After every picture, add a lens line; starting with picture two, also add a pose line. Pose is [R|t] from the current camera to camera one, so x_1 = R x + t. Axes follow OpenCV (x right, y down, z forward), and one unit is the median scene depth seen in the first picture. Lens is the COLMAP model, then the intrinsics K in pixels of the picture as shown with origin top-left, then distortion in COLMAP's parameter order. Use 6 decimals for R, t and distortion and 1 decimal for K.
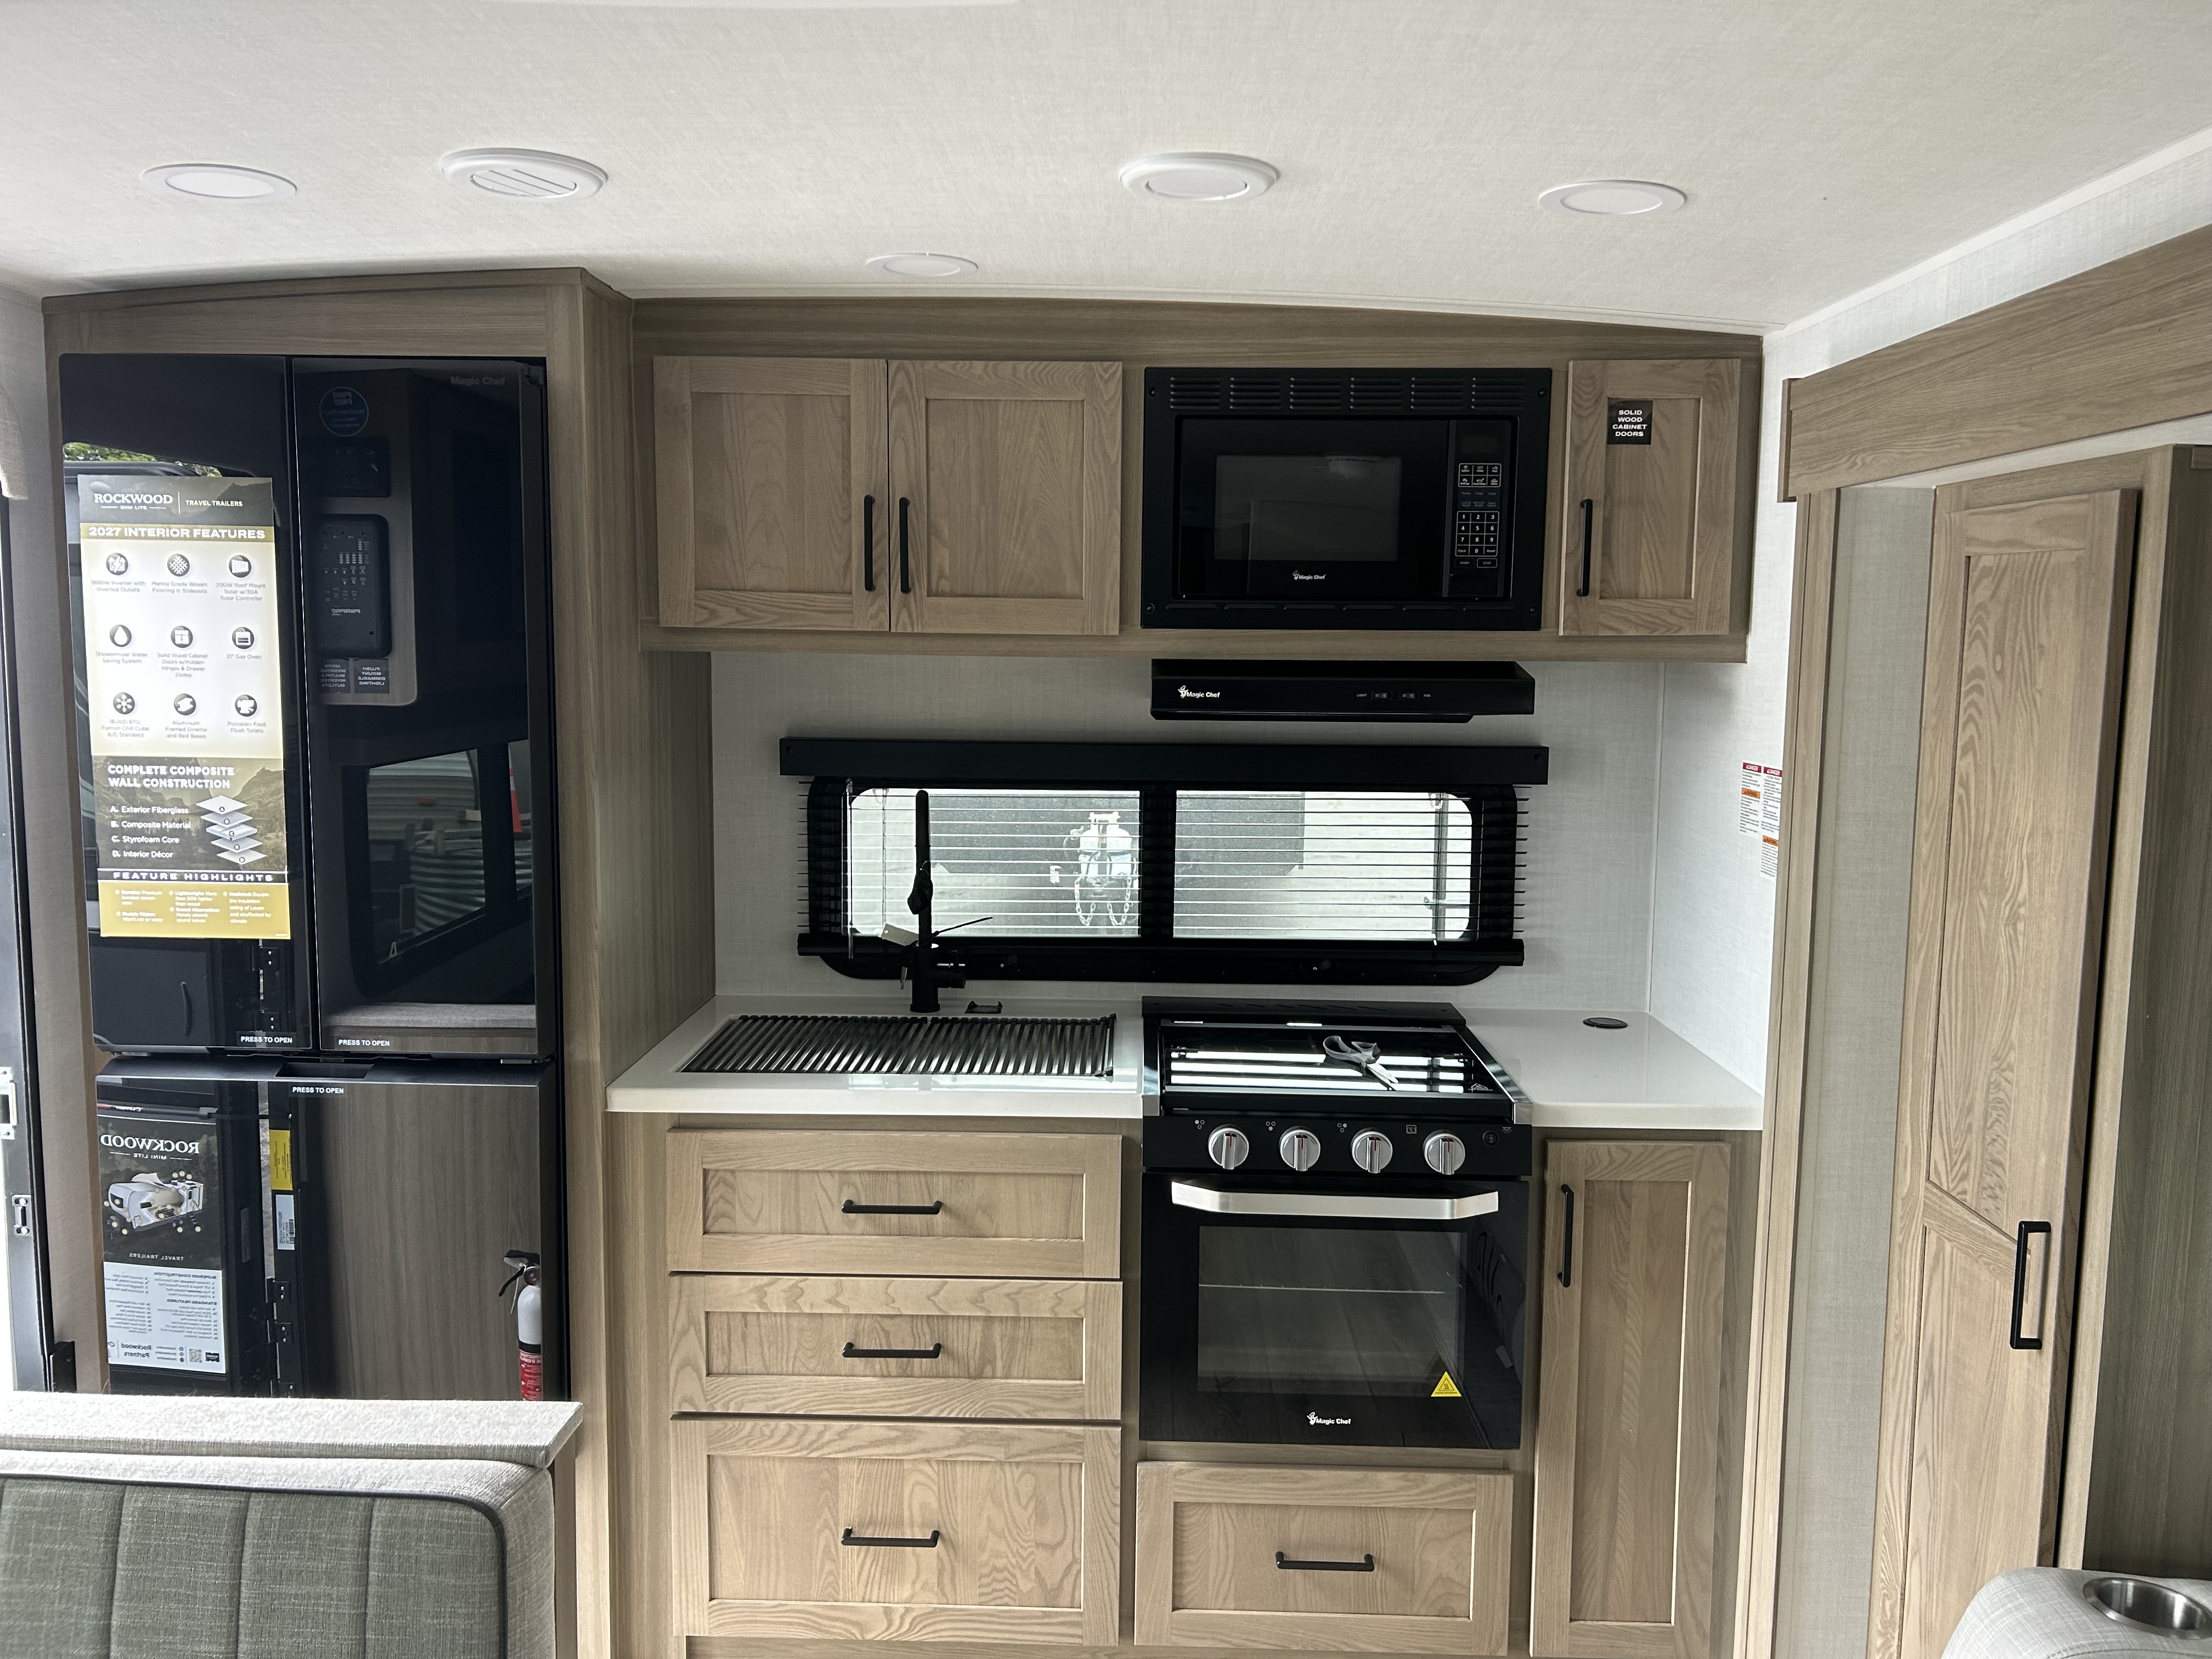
lens RADIAL K [[1742.1, 0, 1109.3], [0, 1742.1, 832.4], [0, 0, 1]] dist [0.051093, -0.086516]
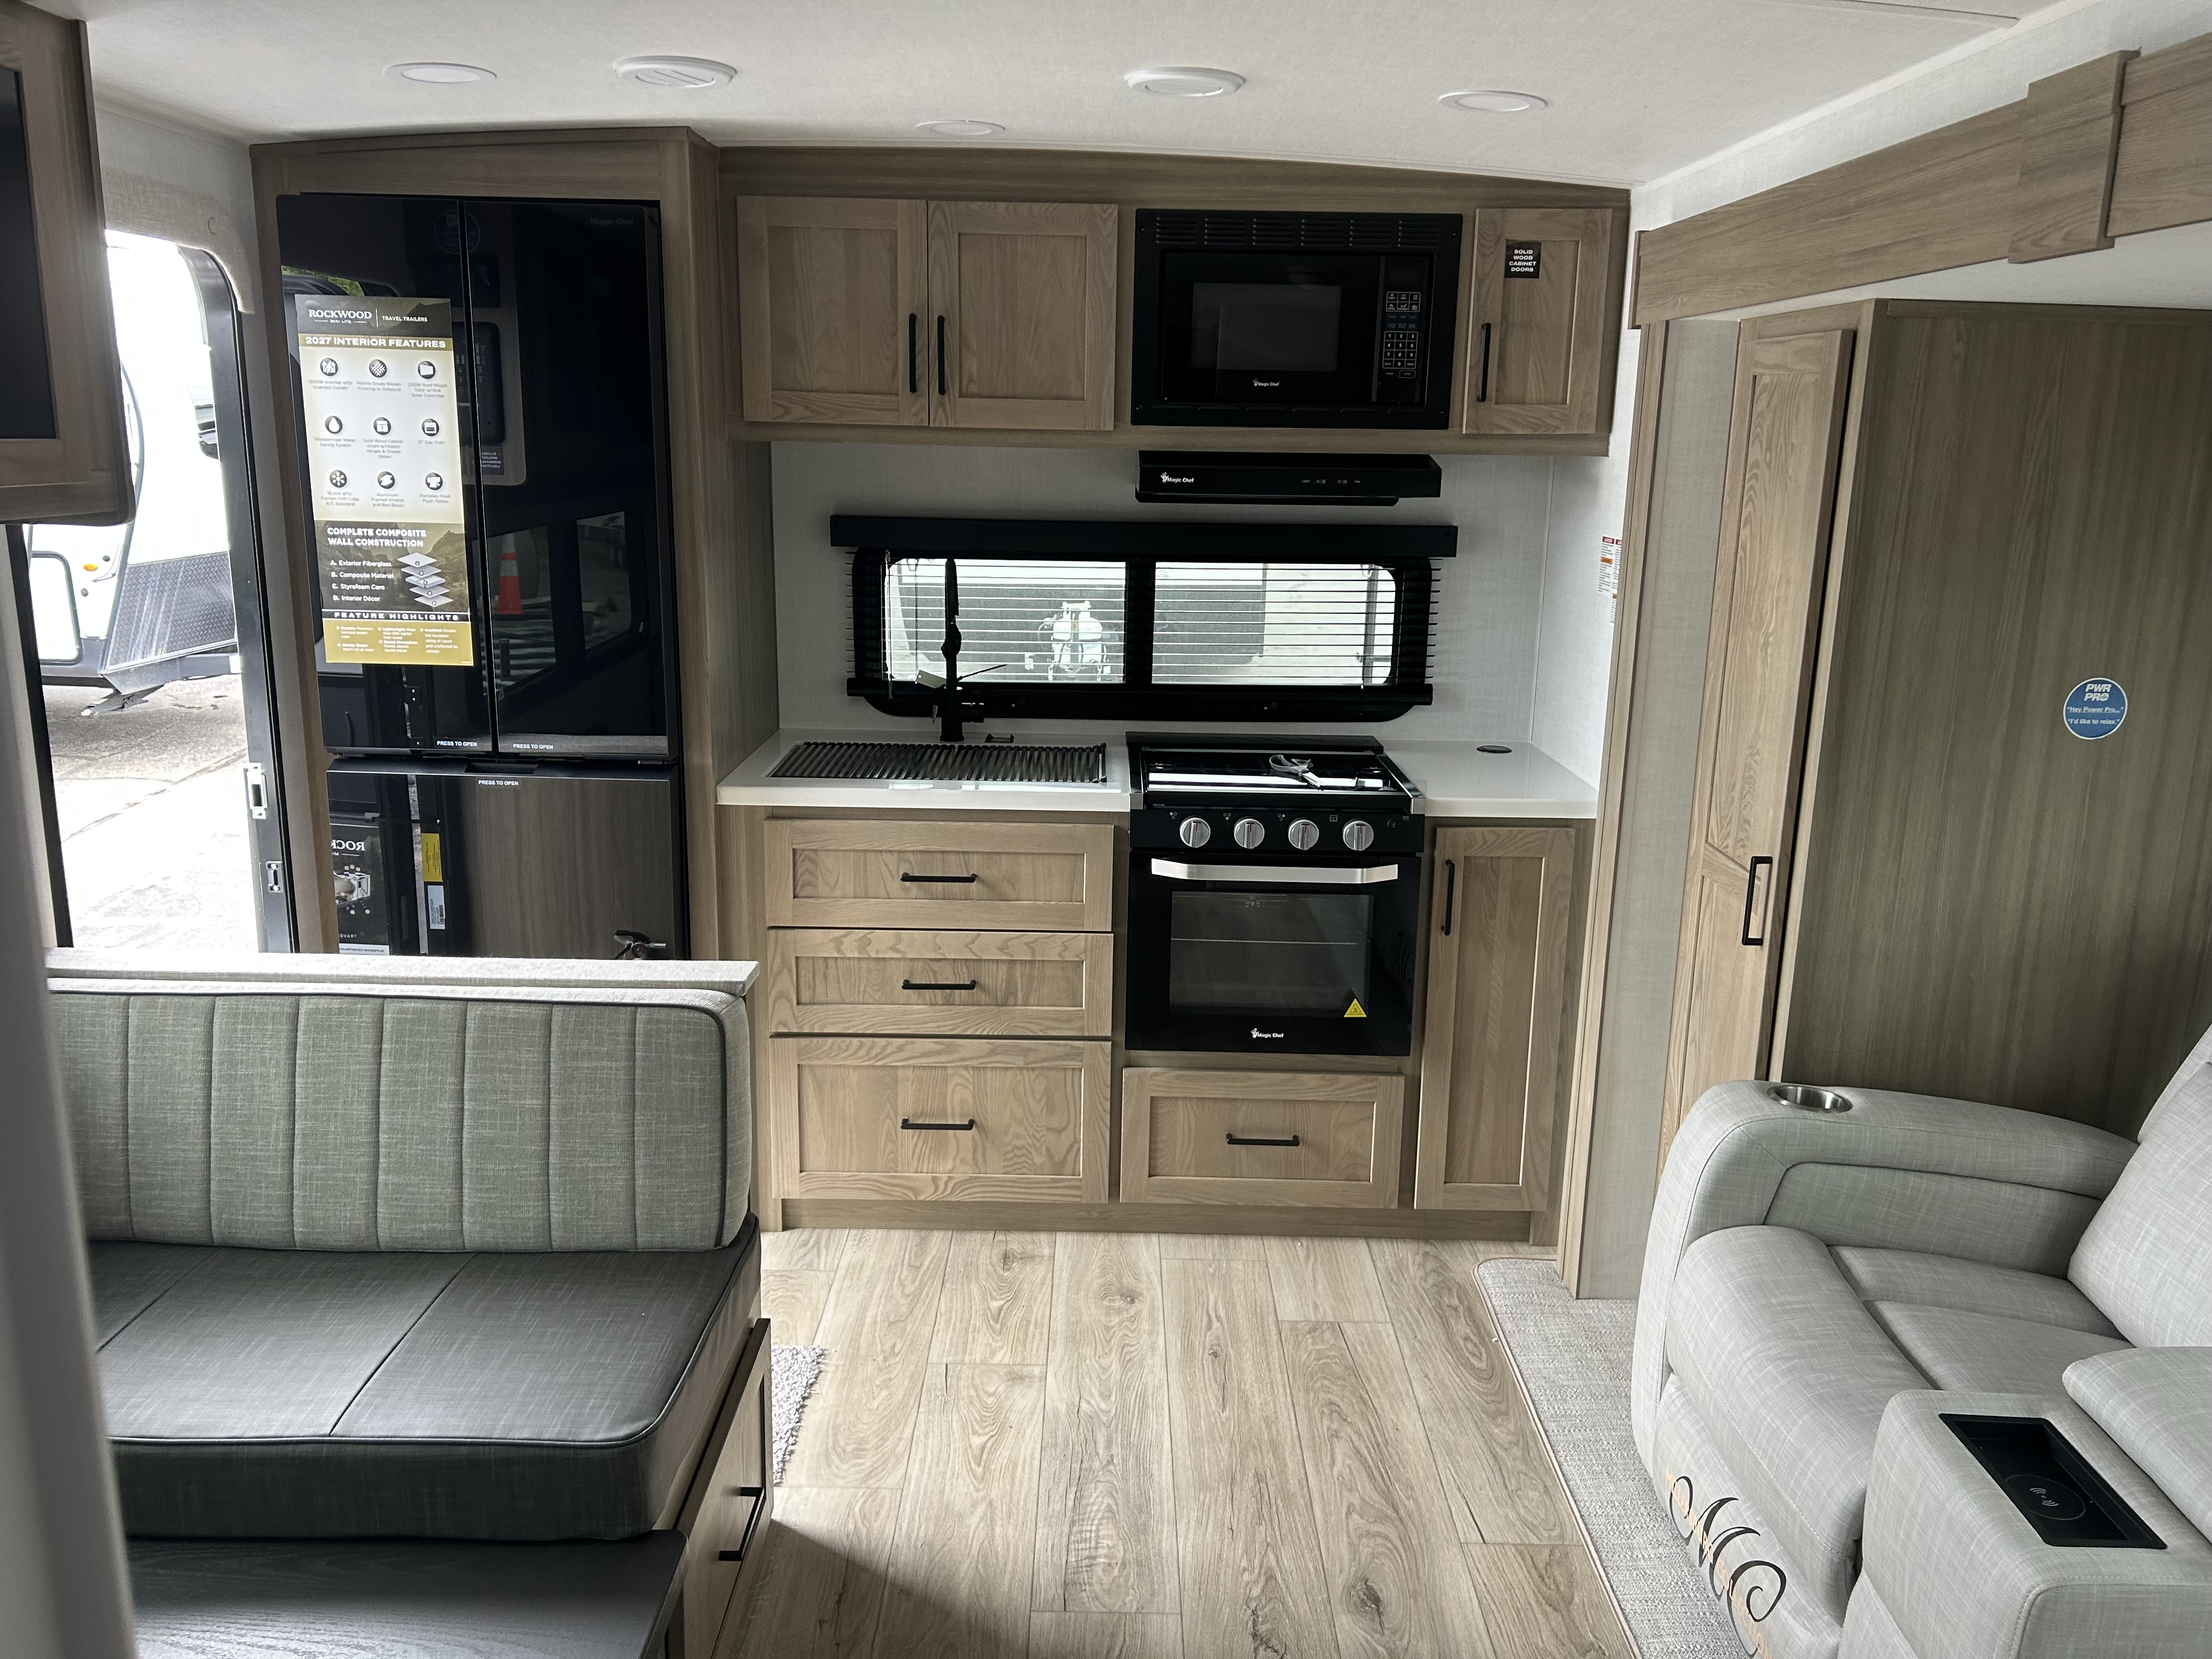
lens RADIAL K [[1742.1, 0, 1097.7], [0, 1742.1, 849.3], [0, 0, 1]] dist [0.051093, -0.086516]
pose [[0.999865, 0.003923, 0.015937, -0.025688], [-0.005855, 0.992380, 0.123076, 0.032315], [-0.015333, -0.123153, 0.992269, -0.296402]]
